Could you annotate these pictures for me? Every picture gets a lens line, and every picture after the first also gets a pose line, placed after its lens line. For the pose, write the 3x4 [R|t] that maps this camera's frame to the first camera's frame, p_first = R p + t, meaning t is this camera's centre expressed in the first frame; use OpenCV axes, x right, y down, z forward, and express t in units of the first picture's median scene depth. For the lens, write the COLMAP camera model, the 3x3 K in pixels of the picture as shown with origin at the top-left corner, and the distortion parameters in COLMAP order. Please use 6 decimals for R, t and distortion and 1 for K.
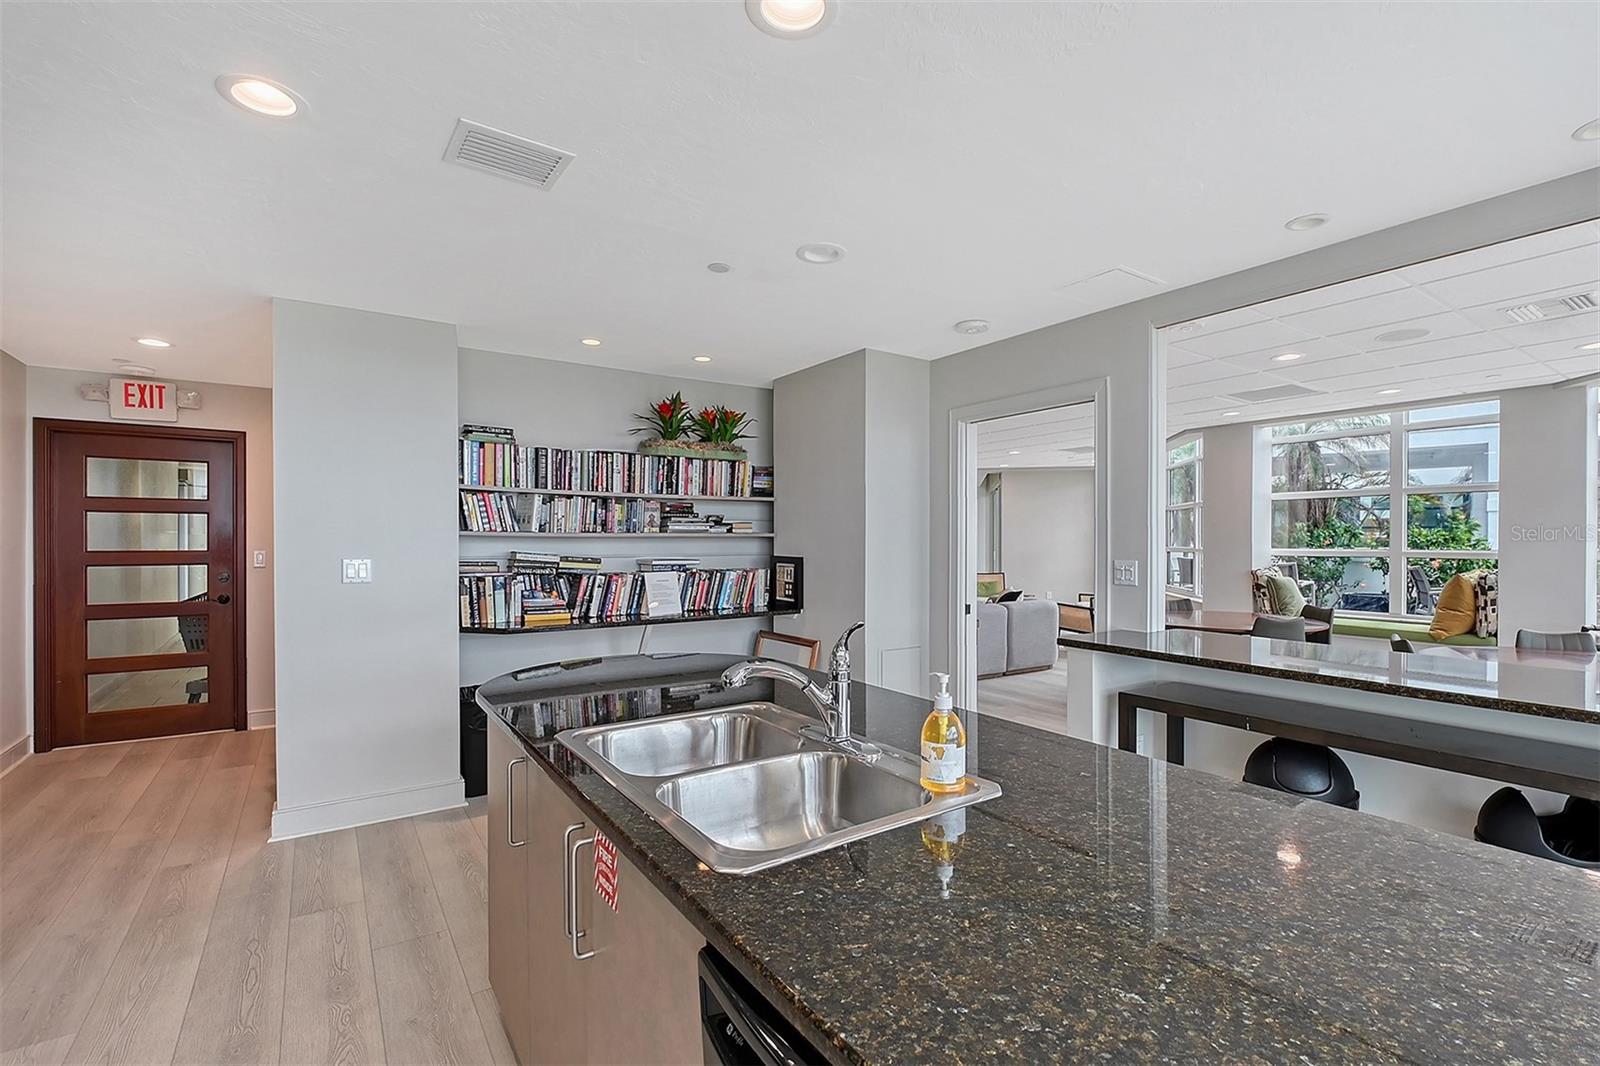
lens RADIAL K [[717.2, 0, 793.1], [0, 717.2, 546.5], [0, 0, 1]] dist [0.002167, -0.003025]
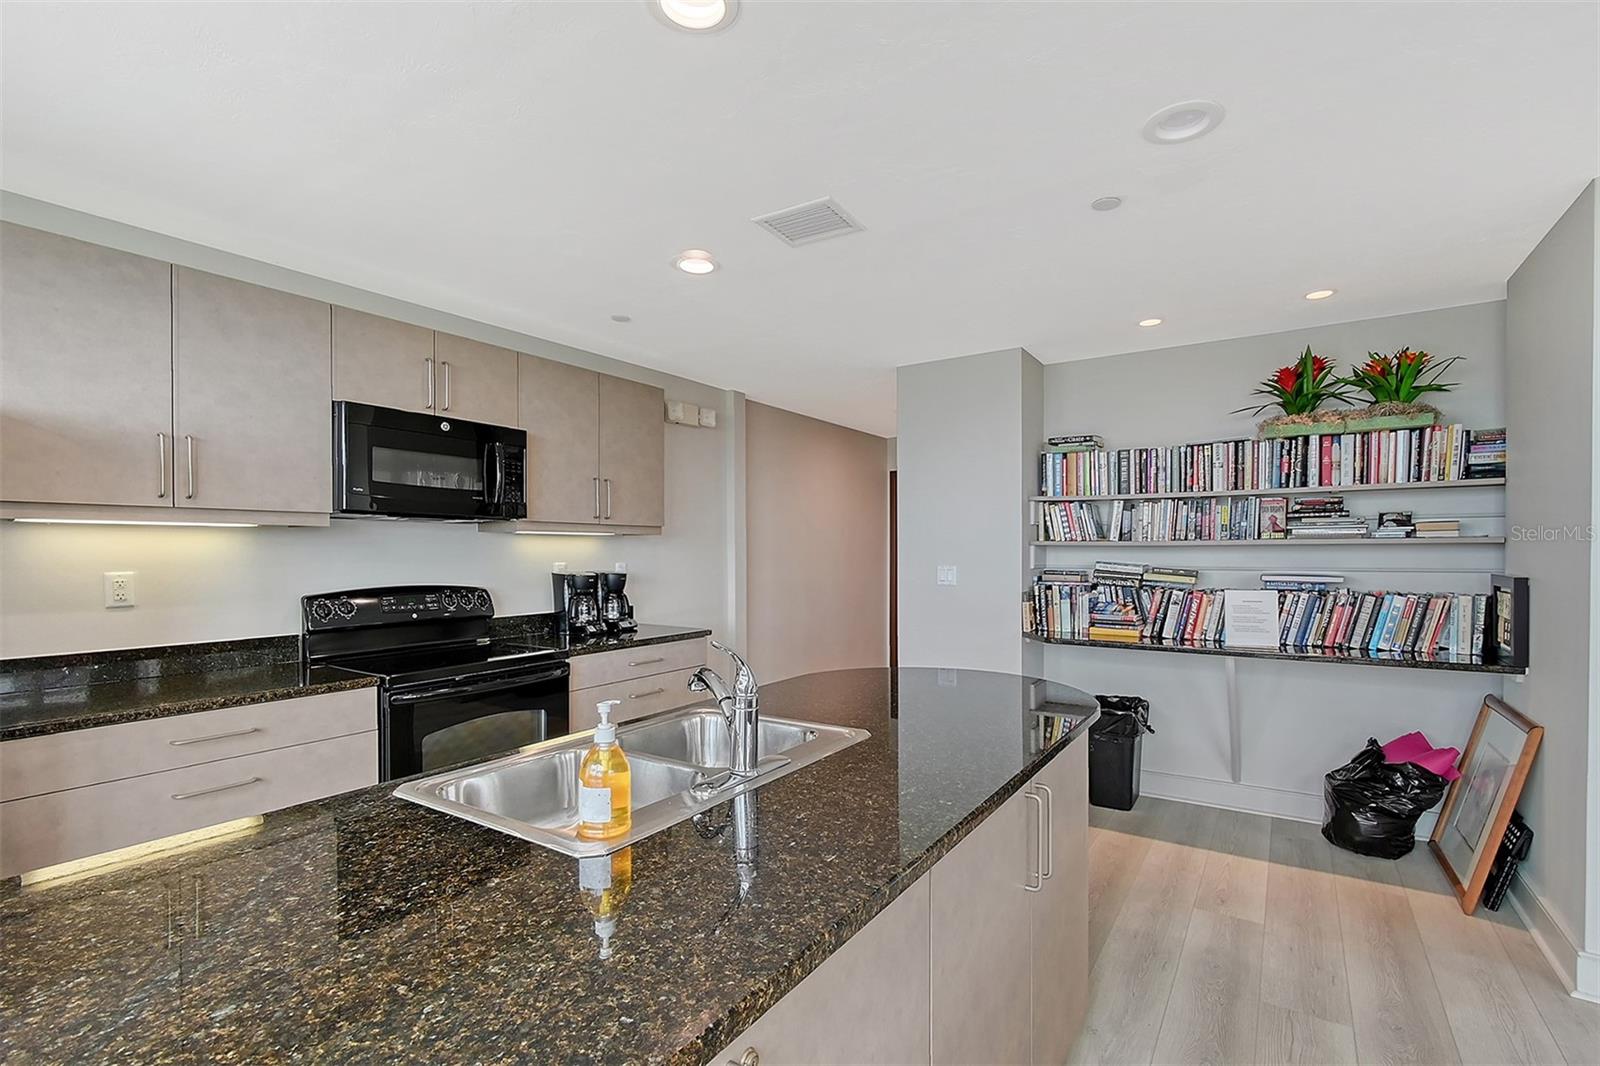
lens RADIAL K [[717.2, 0, 836.6], [0, 717.2, 551.4], [0, 0, 1]] dist [0.002167, -0.003025]
pose [[0.402627, -0.002224, -0.915361, 0.337522], [-0.007668, 0.999954, -0.005802, 0.001742], [0.915332, 0.009355, 0.402591, 0.276123]]
